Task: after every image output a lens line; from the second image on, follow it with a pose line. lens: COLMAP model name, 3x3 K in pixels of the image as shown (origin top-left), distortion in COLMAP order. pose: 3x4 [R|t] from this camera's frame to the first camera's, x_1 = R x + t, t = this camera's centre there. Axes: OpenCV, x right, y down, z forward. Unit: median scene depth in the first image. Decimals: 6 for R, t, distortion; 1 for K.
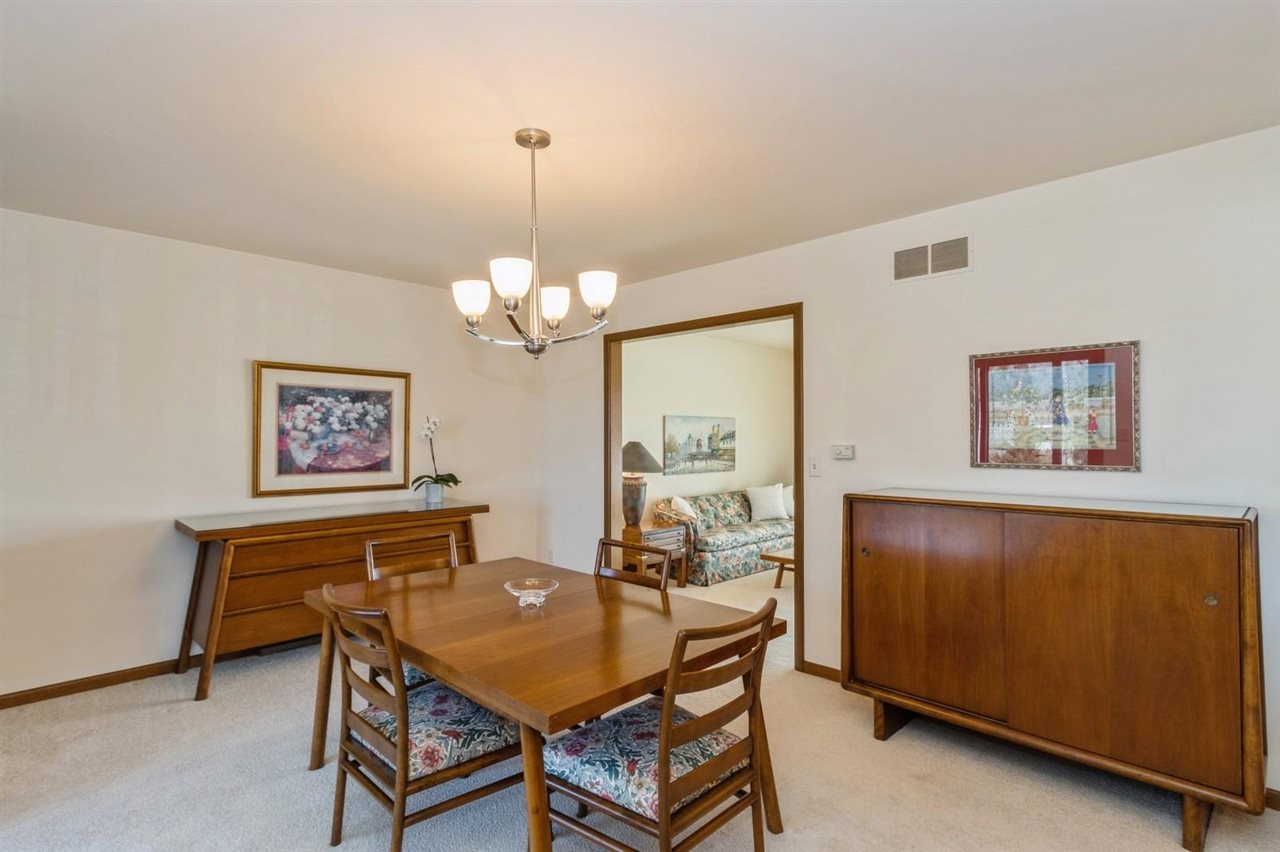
lens RADIAL K [[613.7, 0, 652.0], [0, 613.7, 424.7], [0, 0, 1]] dist [0.000010, -0.001051]
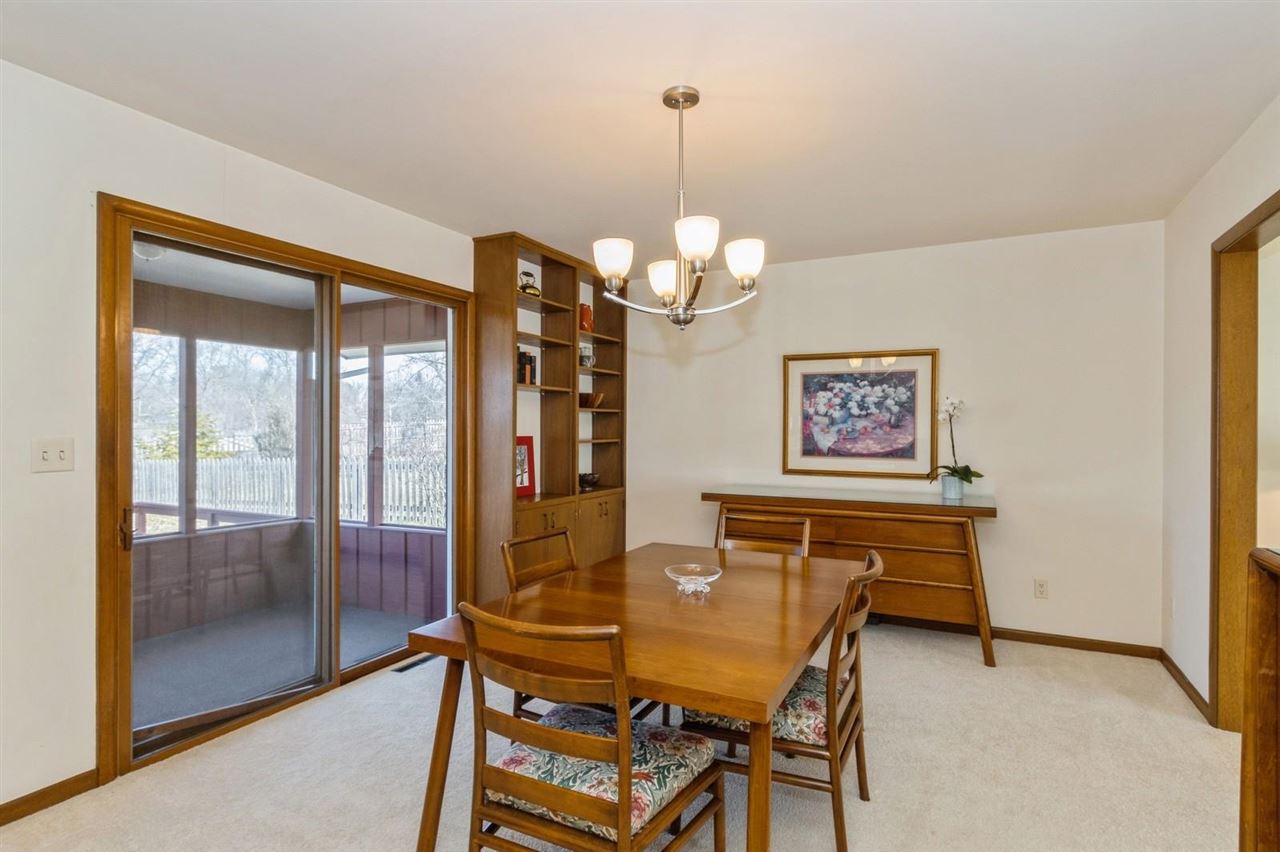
lens RADIAL K [[657.3, 0, 647.4], [0, 657.3, 429.3], [0, 0, 1]] dist [0.014484, -0.000159]
pose [[0.283909, 0.001898, -0.958849, 0.424184], [0.014482, 0.999875, 0.006268, 0.021074], [0.958742, -0.015666, 0.283846, 0.368228]]
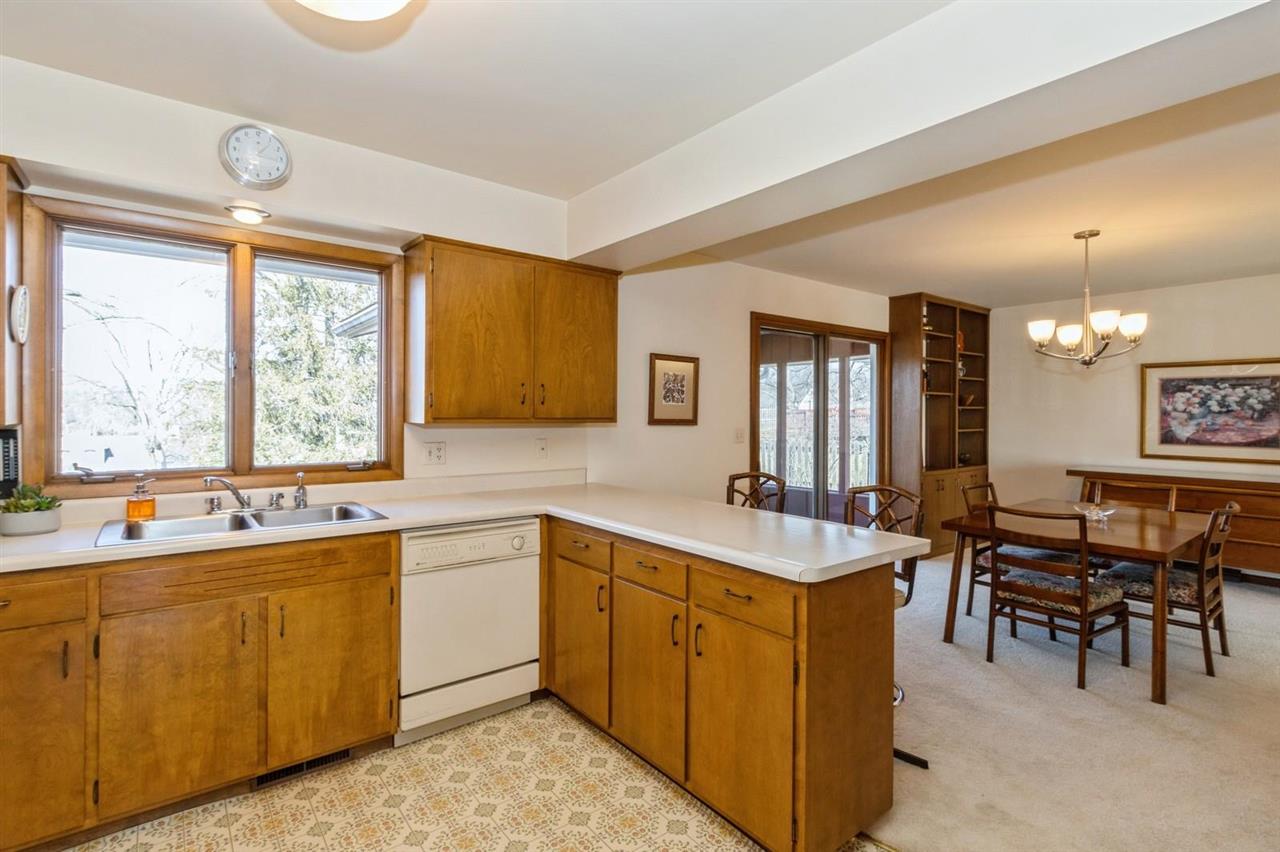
lens RADIAL K [[613.7, 0, 631.2], [0, 613.7, 415.1], [0, 0, 1]] dist [0.000010, -0.001051]
pose [[-0.160213, -0.000646, -0.987082, 0.900514], [0.014191, 0.999895, -0.002958, 0.003339], [0.986981, -0.014482, -0.160187, 0.033429]]
